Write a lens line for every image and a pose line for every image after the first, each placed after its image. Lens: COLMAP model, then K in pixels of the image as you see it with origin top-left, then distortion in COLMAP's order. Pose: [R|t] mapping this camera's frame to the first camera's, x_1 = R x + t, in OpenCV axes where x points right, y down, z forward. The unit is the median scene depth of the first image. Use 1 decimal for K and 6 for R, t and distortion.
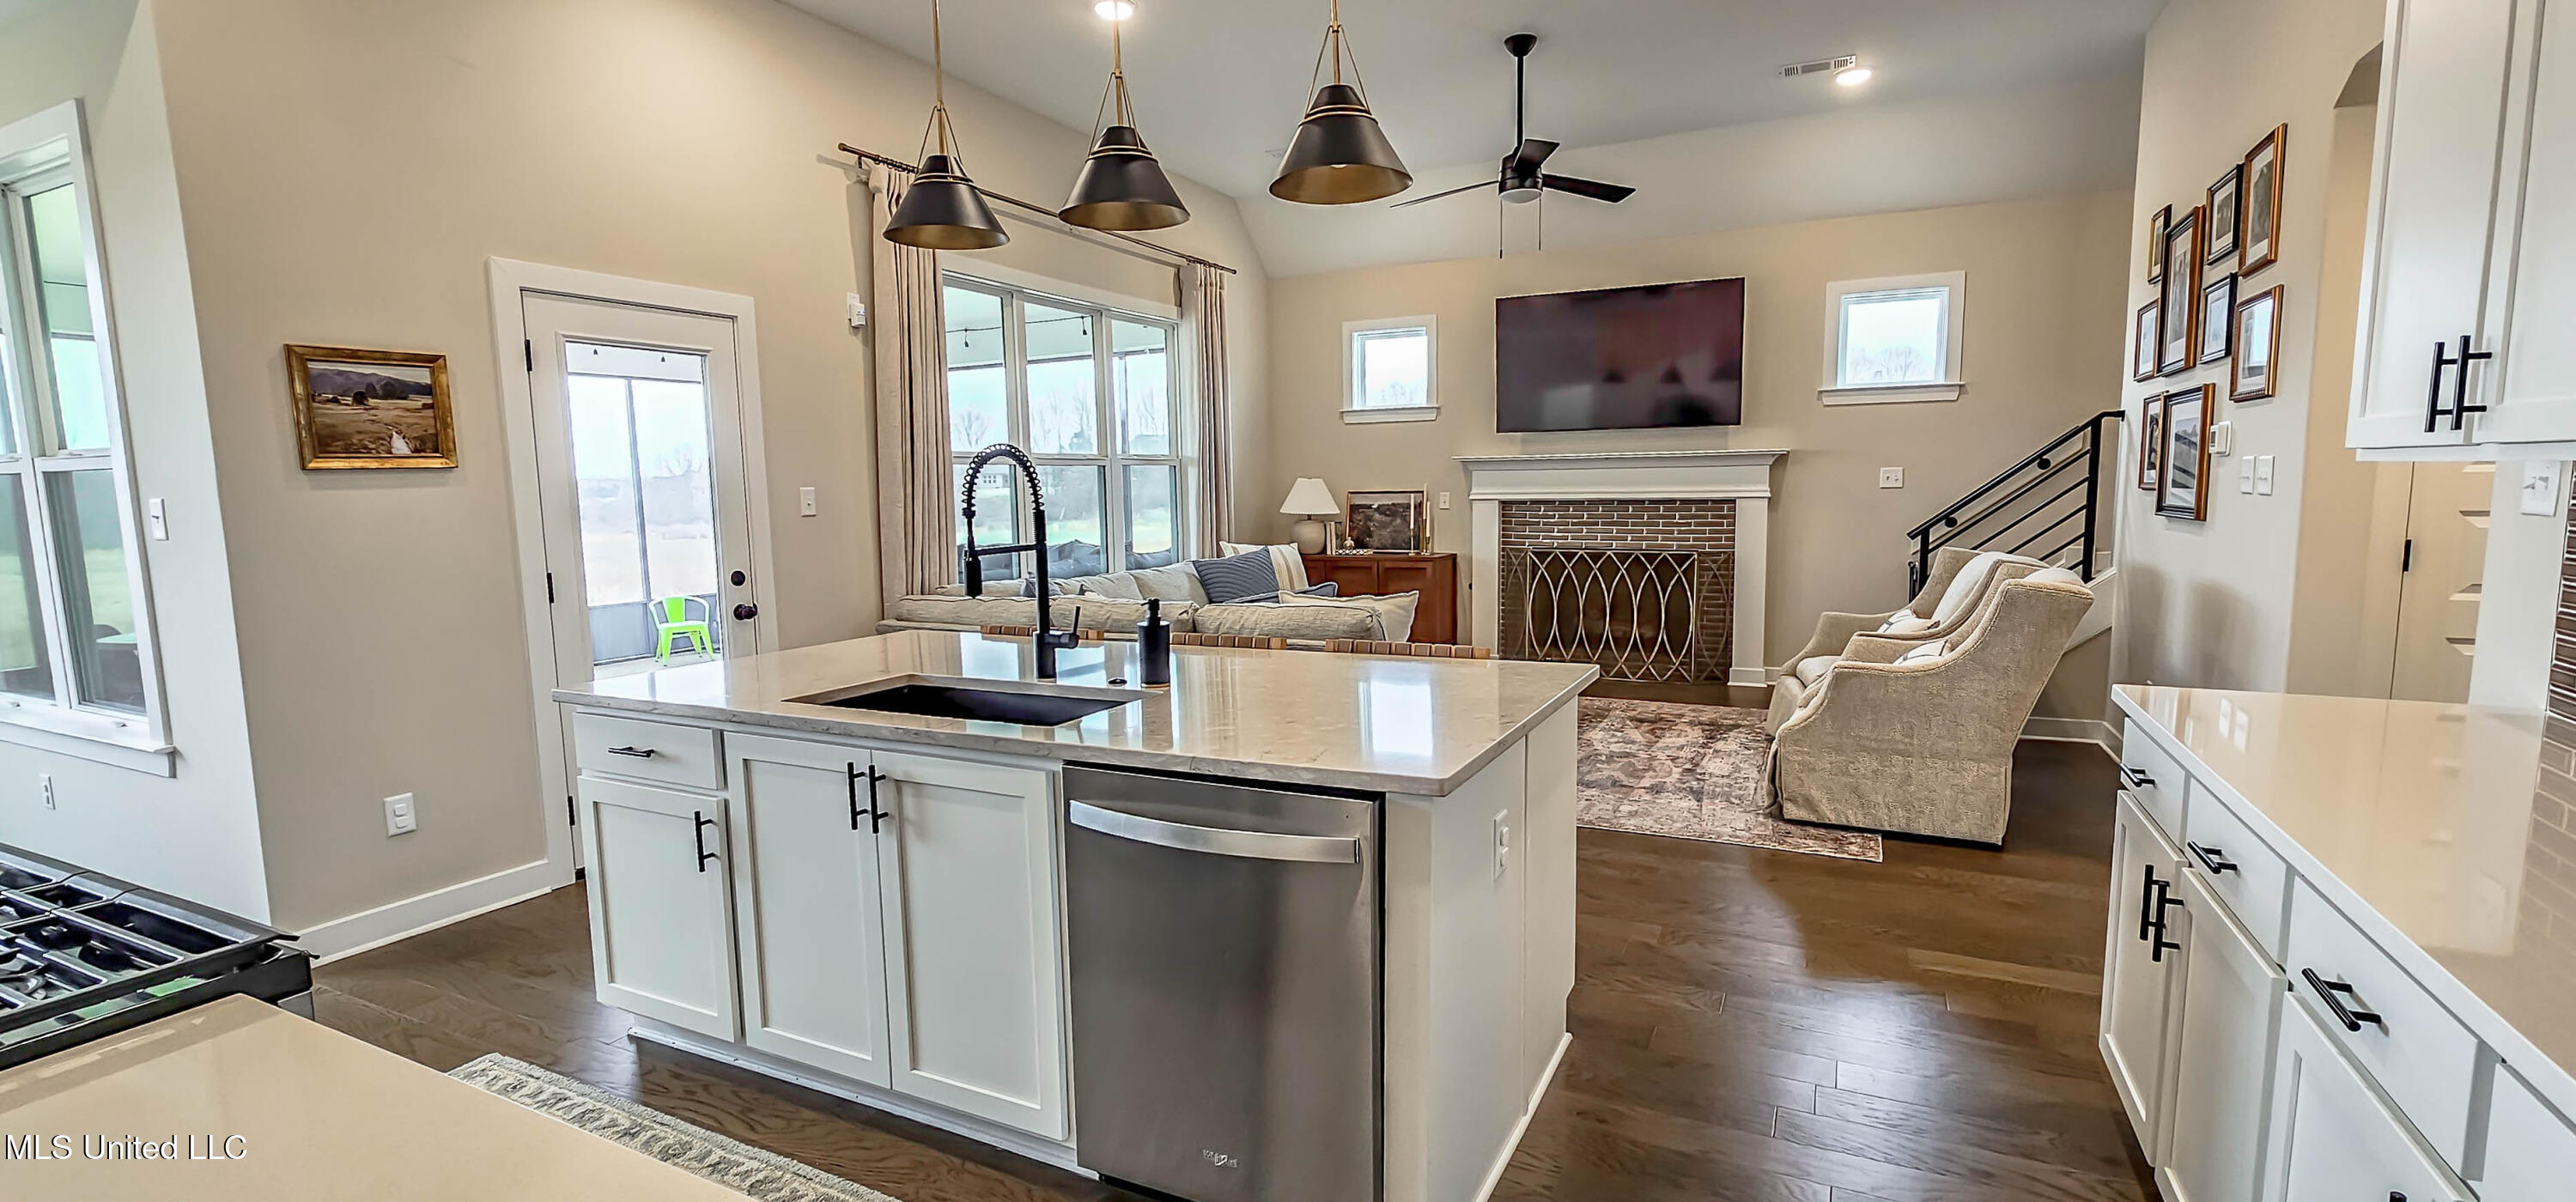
lens RADIAL K [[1129.5, 0, 1288.0], [0, 1129.5, 601.0], [0, 0, 1]] dist [-0.002375, -0.000350]
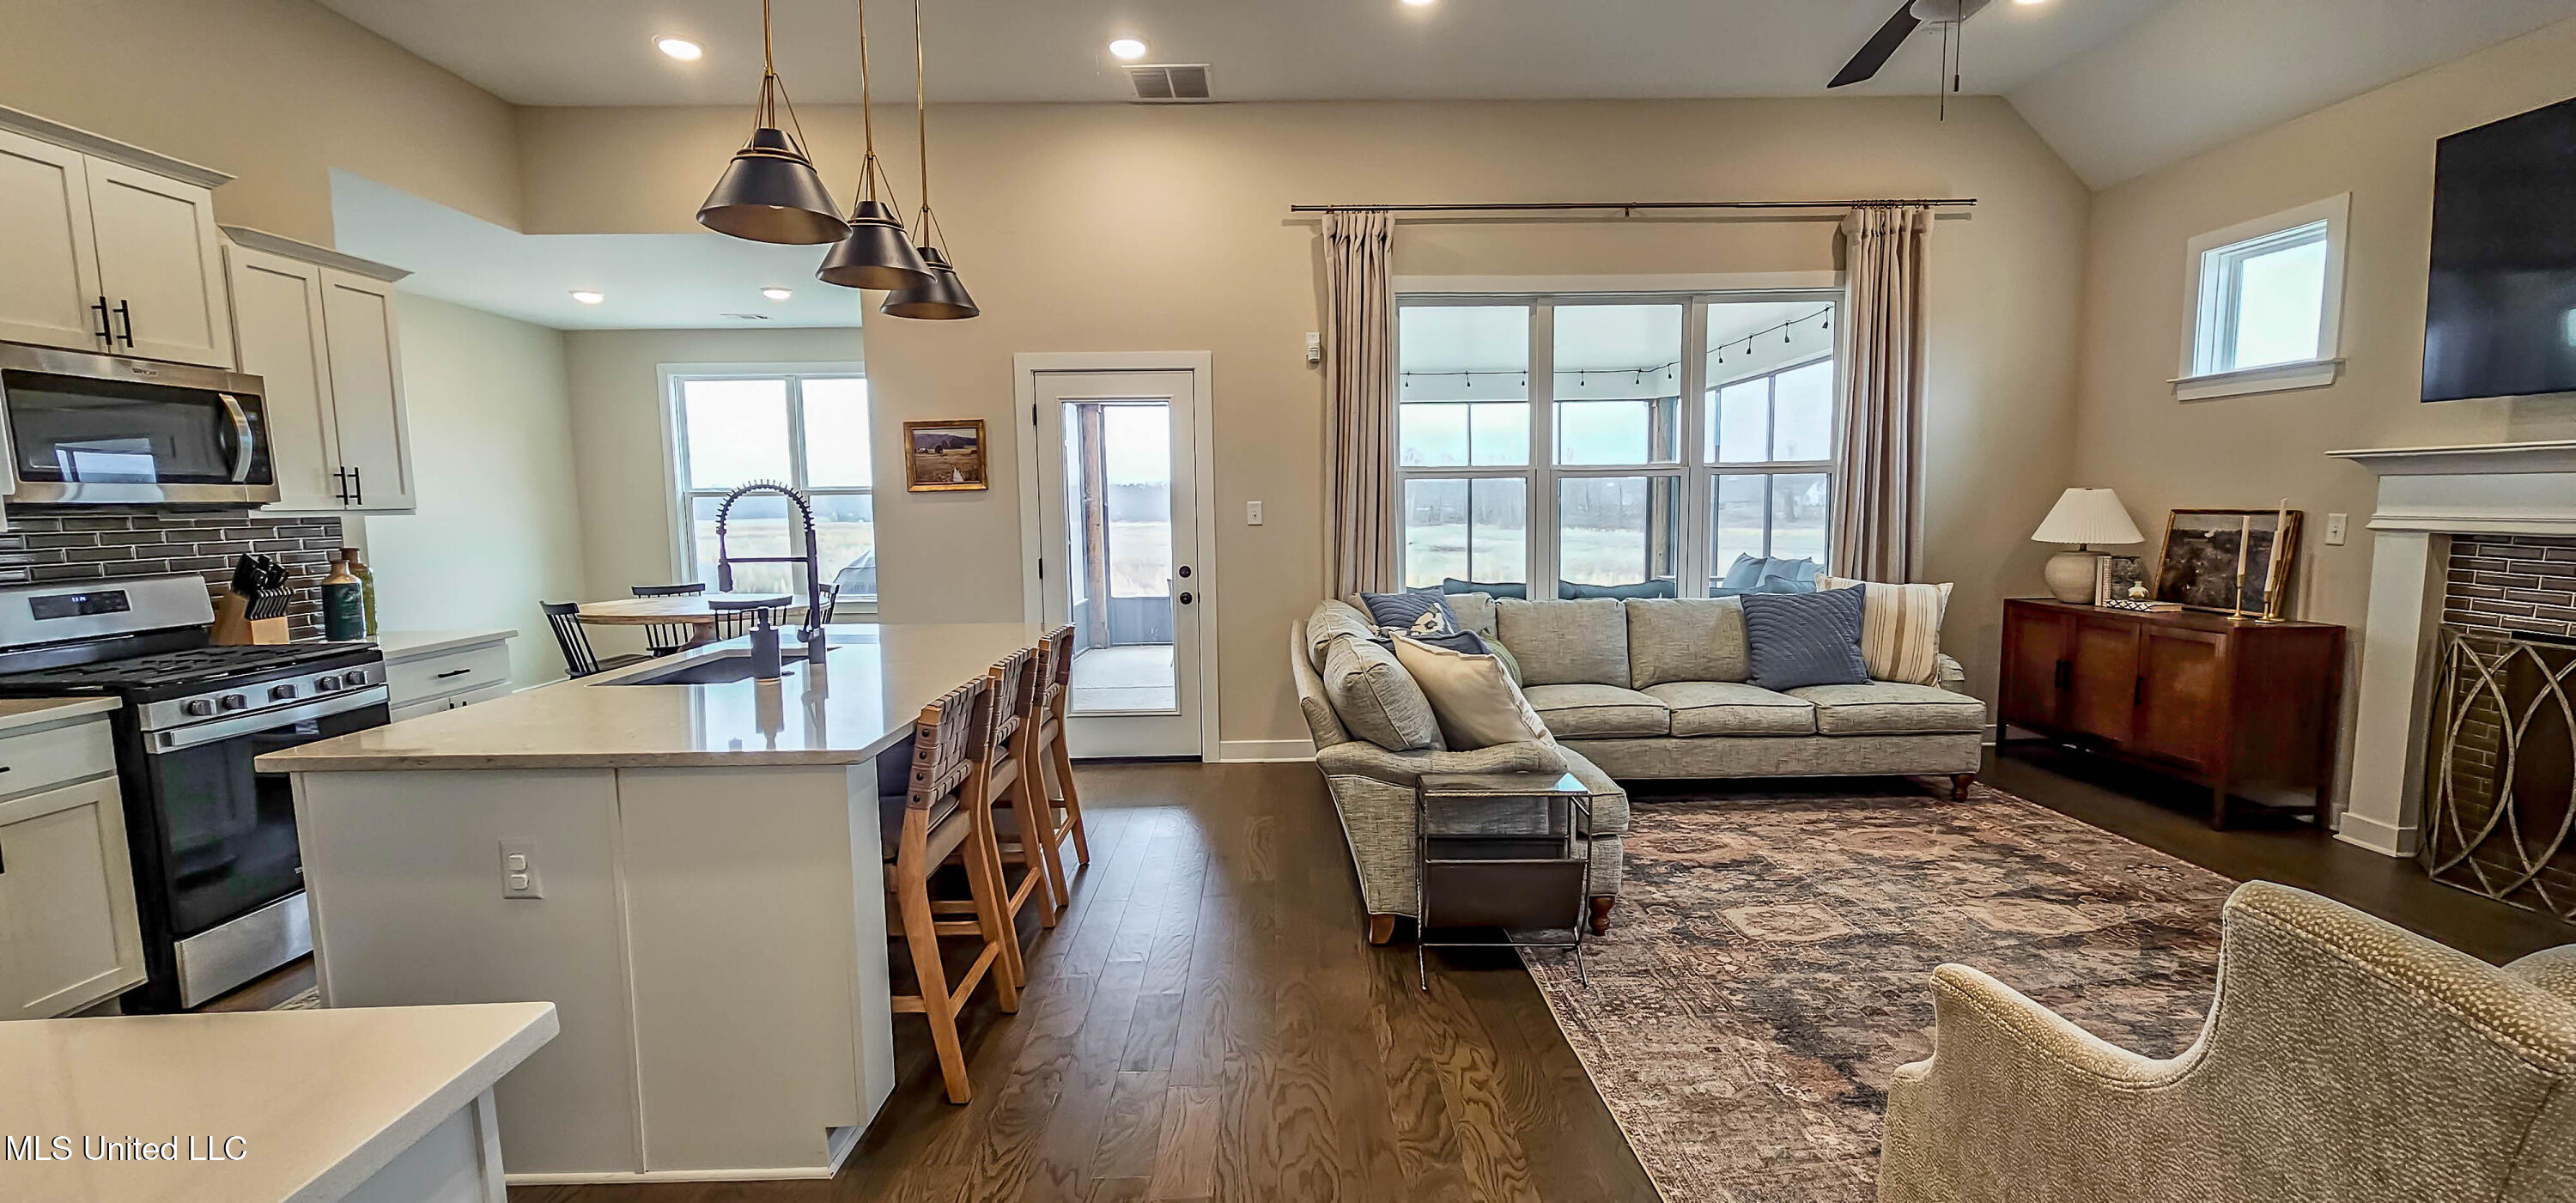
lens RADIAL K [[1046.1, 0, 1288.0], [0, 1046.1, 601.5], [0, 0, 1]] dist [0.000623, -0.000105]
pose [[0.465584, 0.097021, -0.879670, 0.388821], [-0.087996, 0.994122, 0.063070, -0.044857], [0.880618, 0.048043, 0.471385, 0.336244]]
